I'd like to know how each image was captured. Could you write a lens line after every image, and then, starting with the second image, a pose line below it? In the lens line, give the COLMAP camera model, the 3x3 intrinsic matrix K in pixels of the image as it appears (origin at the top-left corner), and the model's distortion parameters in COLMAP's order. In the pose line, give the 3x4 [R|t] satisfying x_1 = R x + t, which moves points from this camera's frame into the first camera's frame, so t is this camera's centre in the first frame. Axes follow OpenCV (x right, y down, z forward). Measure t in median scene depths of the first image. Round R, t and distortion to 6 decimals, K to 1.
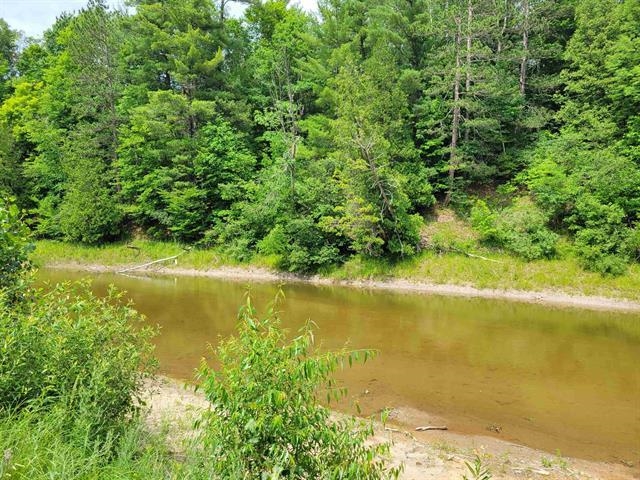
lens RADIAL K [[483.5, 0, 320.8], [0, 483.5, 232.7], [0, 0, 1]] dist [0.034474, -0.009455]
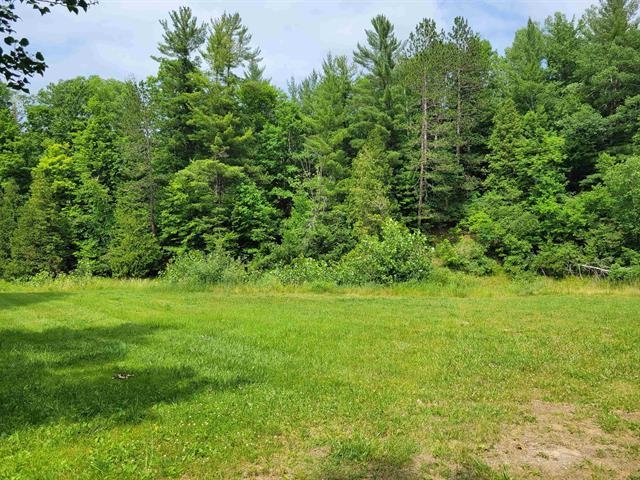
lens RADIAL K [[483.3, 0, 320.0], [0, 483.3, 240.0], [0, 0, 1]] dist [0.040009, -0.007708]
pose [[0.979404, -0.018676, 0.201044, -0.350703], [0.029222, 0.998341, -0.049614, 0.000802], [-0.199784, 0.054467, 0.978325, -0.401071]]
